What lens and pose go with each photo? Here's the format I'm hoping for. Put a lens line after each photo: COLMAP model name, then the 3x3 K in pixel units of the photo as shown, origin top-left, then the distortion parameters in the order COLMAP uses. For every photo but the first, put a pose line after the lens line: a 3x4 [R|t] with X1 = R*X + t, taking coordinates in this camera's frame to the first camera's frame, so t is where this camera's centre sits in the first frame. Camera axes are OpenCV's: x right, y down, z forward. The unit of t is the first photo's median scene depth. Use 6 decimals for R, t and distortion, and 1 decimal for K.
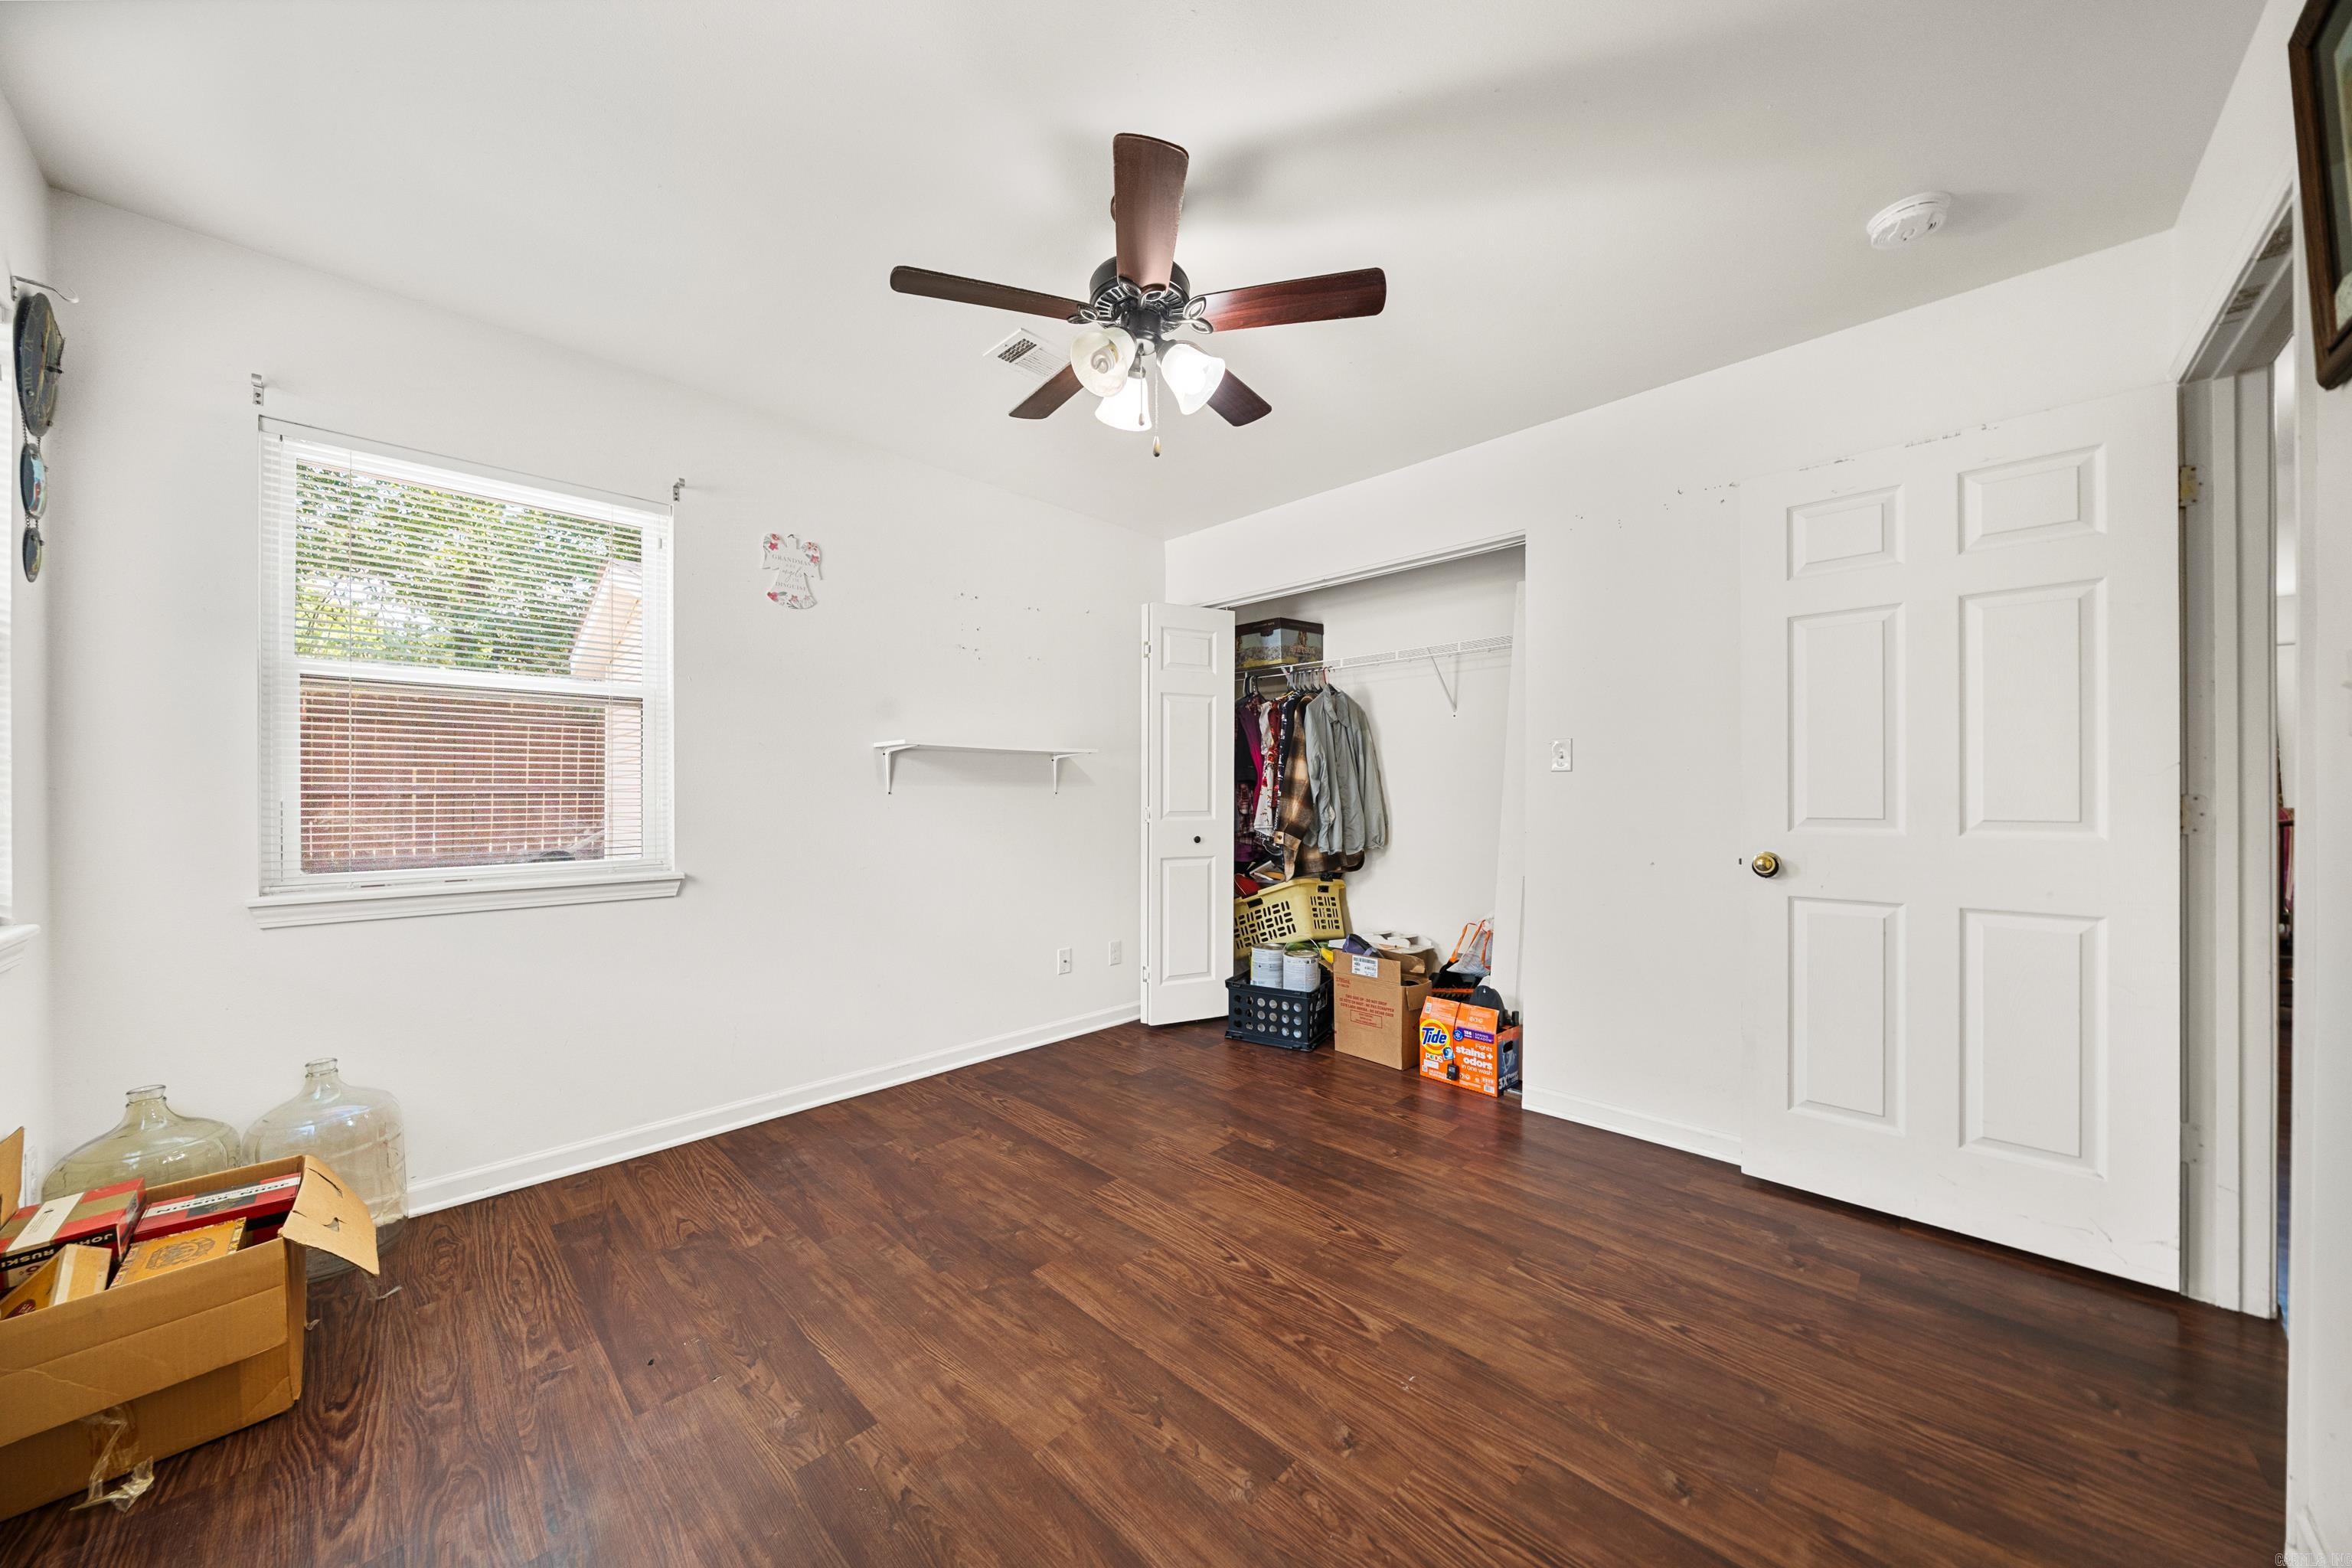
lens RADIAL K [[794.4, 0, 1177.8], [0, 794.4, 805.5], [0, 0, 1]] dist [-0.003643, -0.000066]
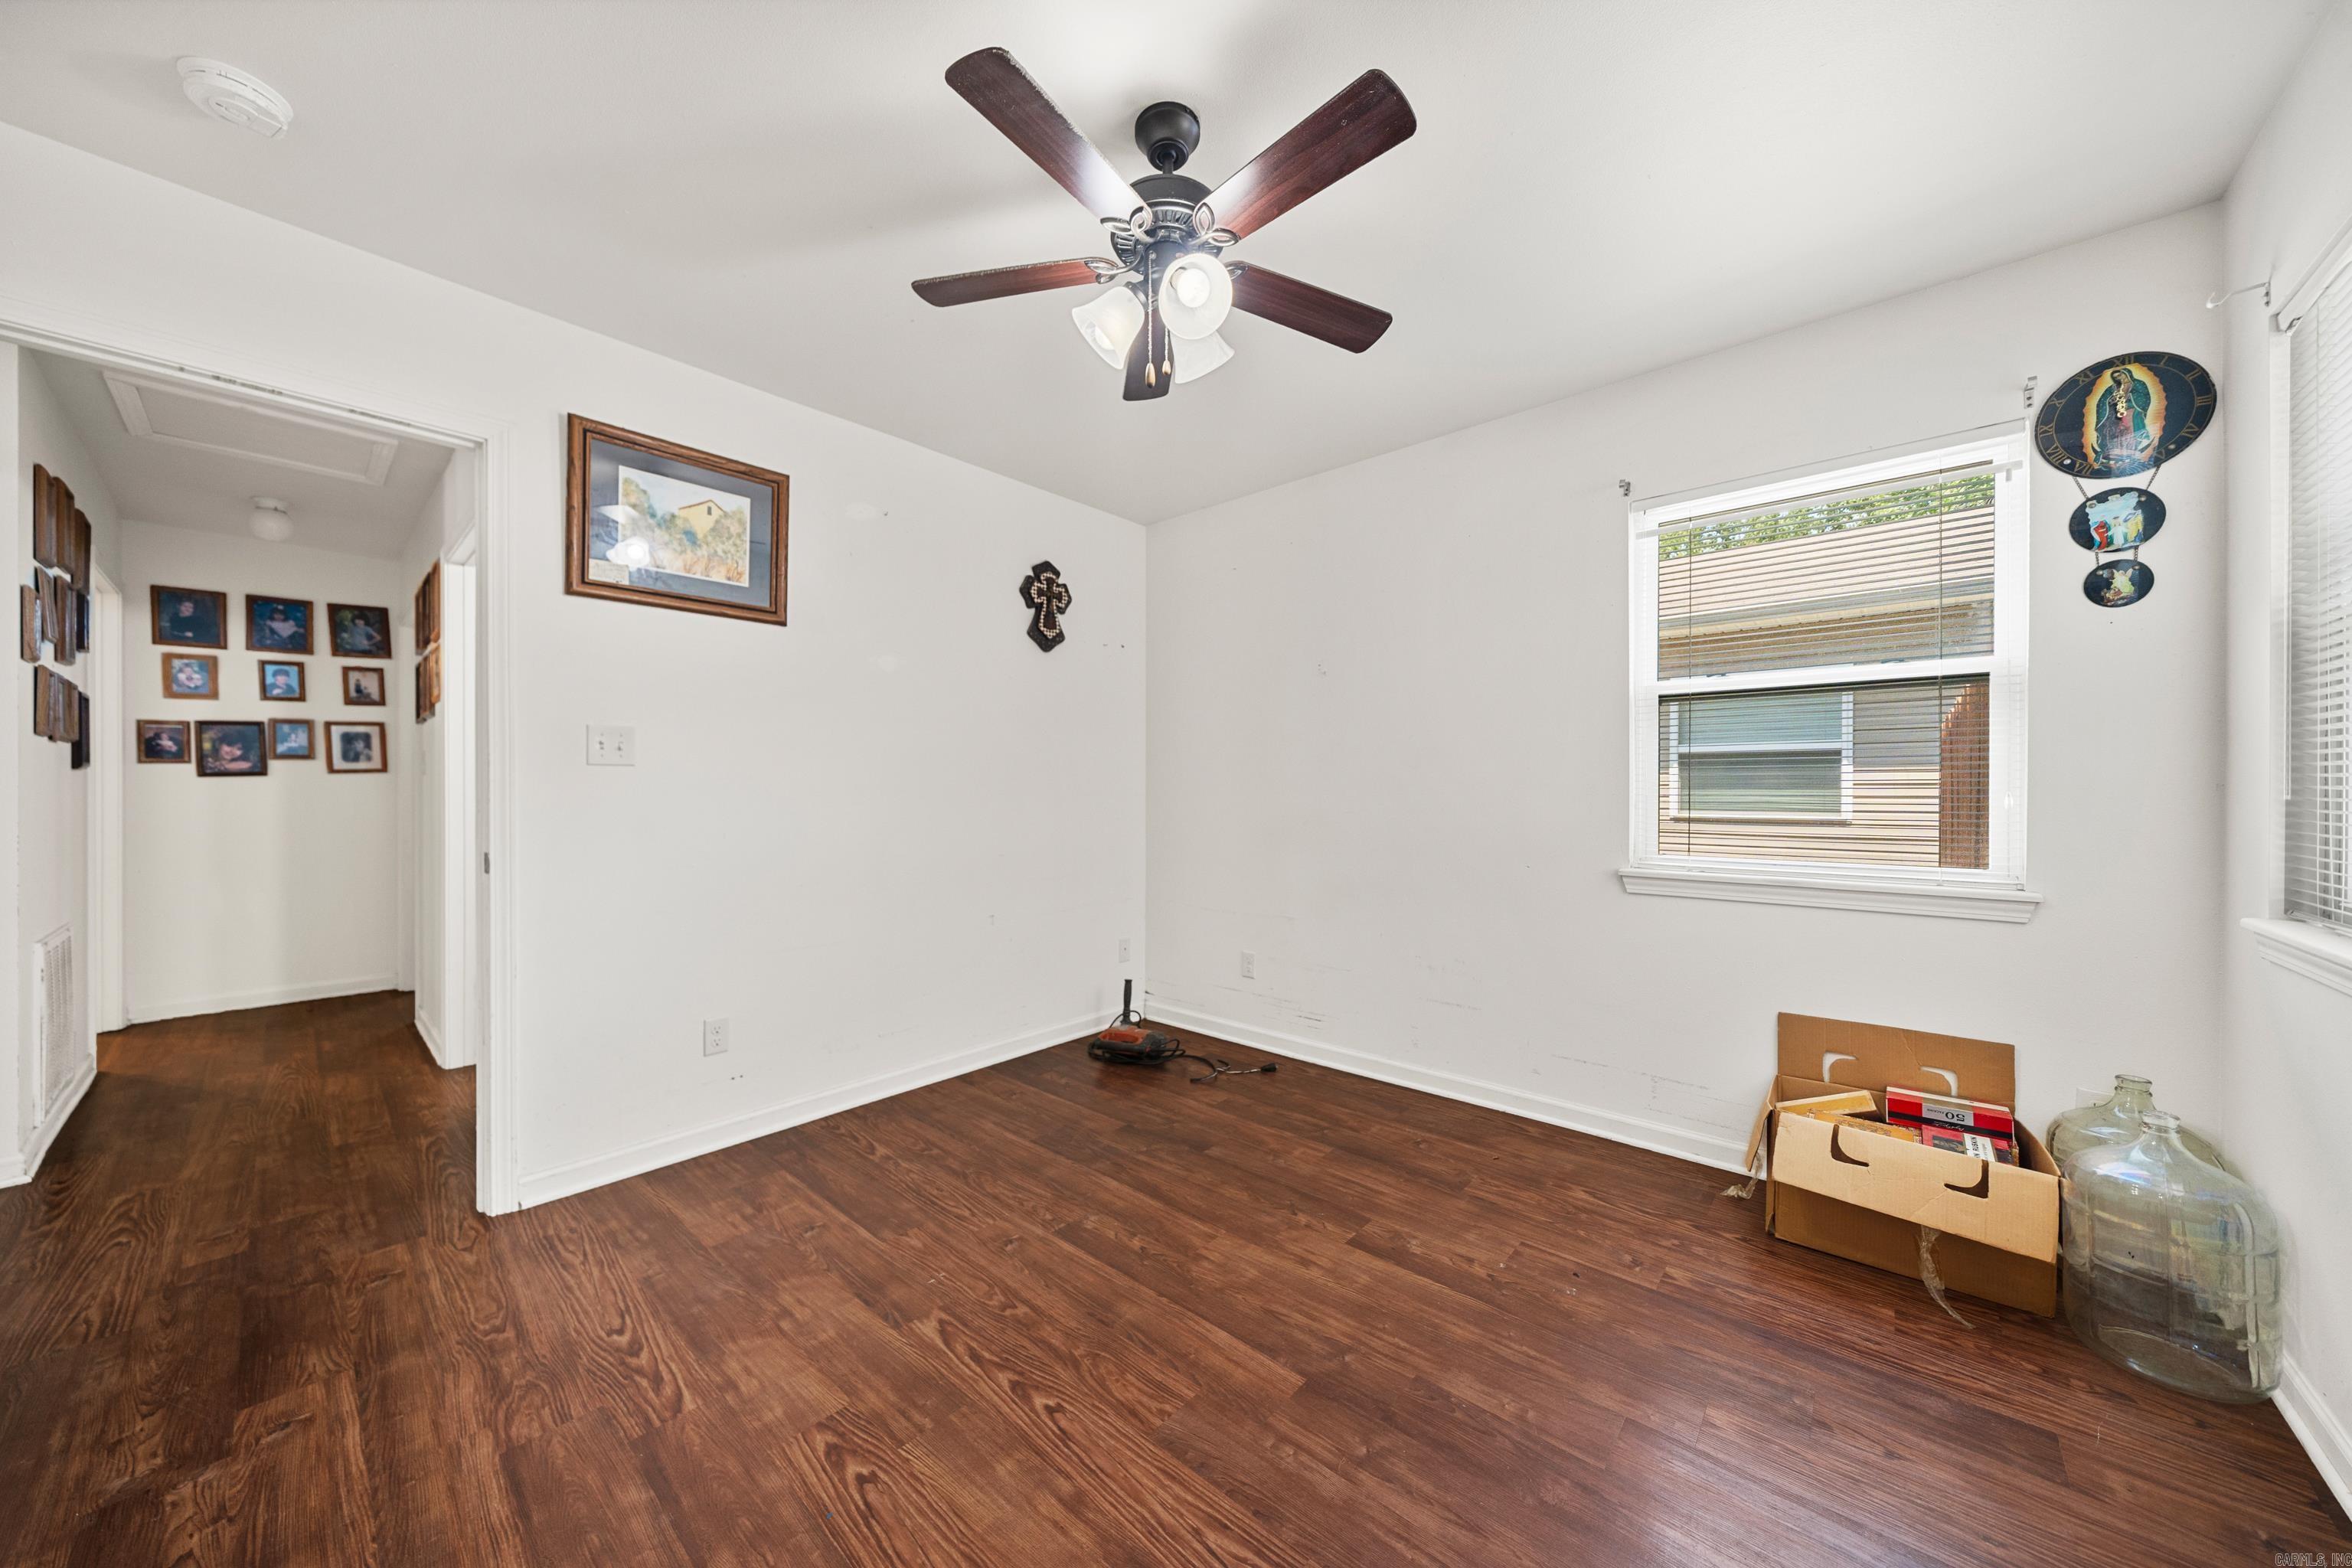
lens RADIAL K [[794.4, 0, 1177.8], [0, 794.4, 805.5], [0, 0, 1]] dist [-0.003643, -0.000066]
pose [[-0.998903, 0.001151, -0.046822, -0.015340], [-0.000328, 0.999502, 0.031549, -0.023499], [0.046835, 0.031530, -0.998405, 1.667608]]
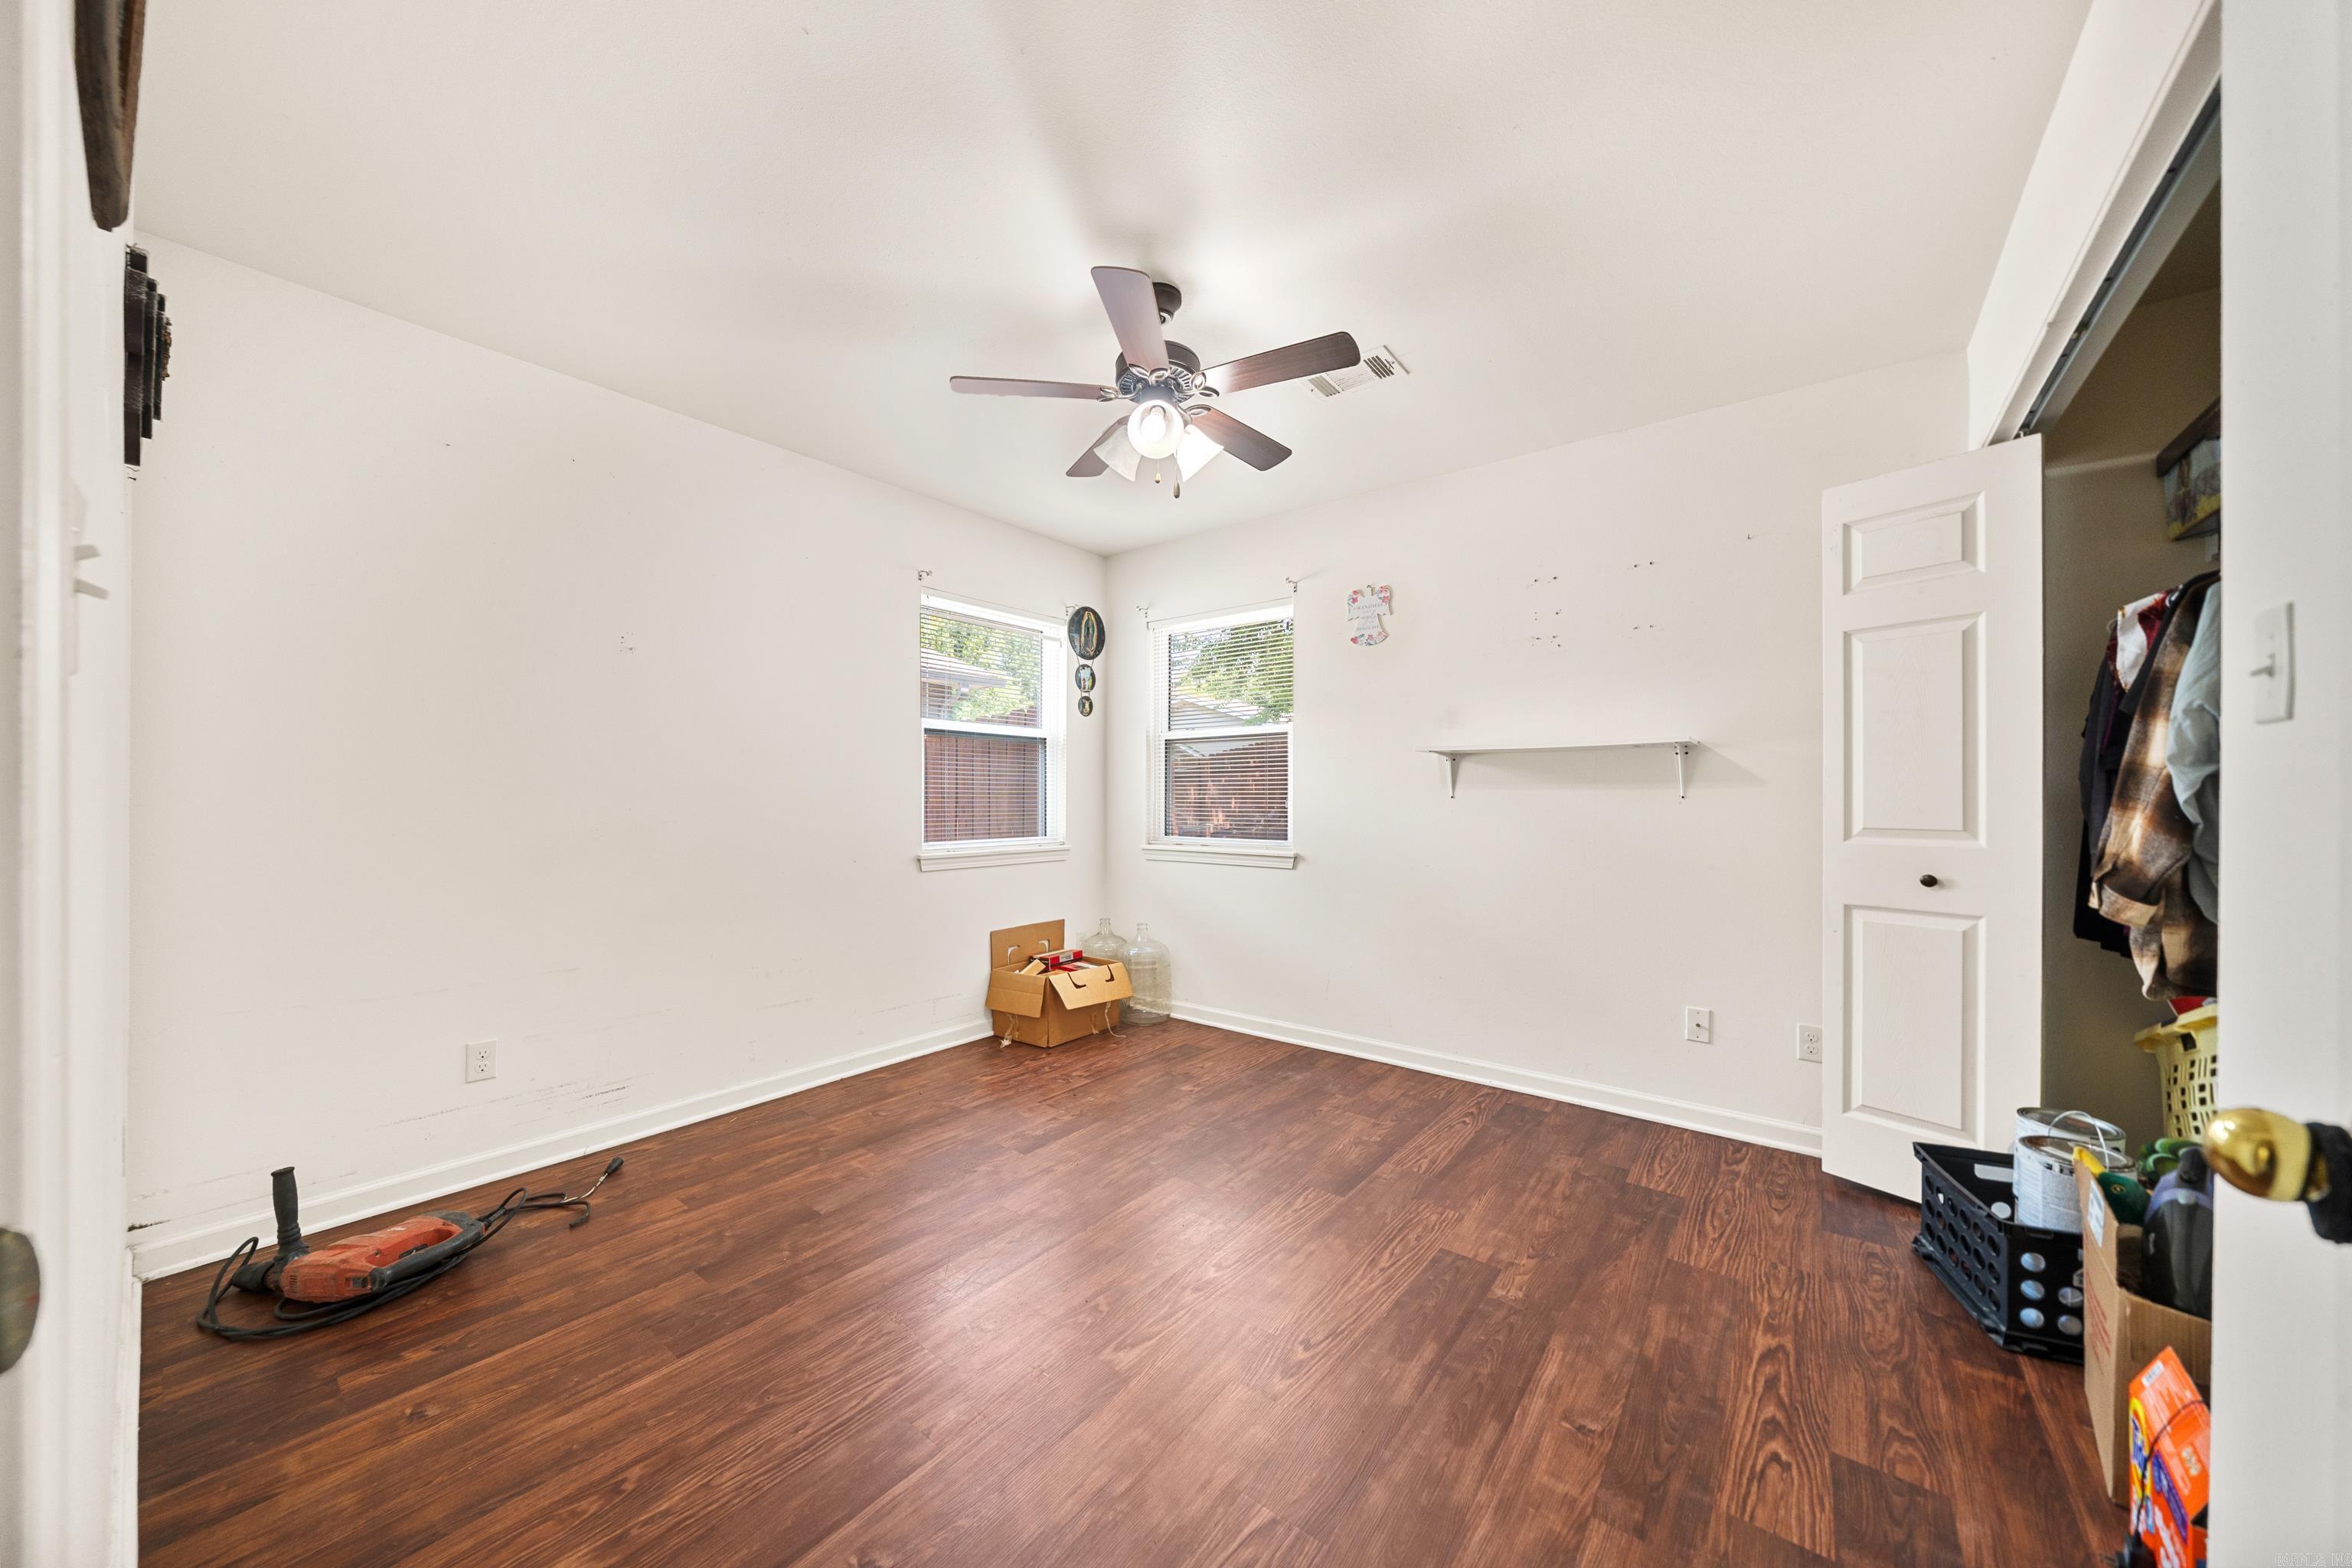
lens RADIAL K [[811.2, 0, 1167.3], [0, 811.2, 805.1], [0, 0, 1]] dist [-0.000863, -0.000052]
pose [[0.103834, 0.009809, -0.994546, 1.017415], [-0.016166, 0.999836, 0.008173, -0.011524], [0.994463, 0.015229, 0.103975, 0.789746]]
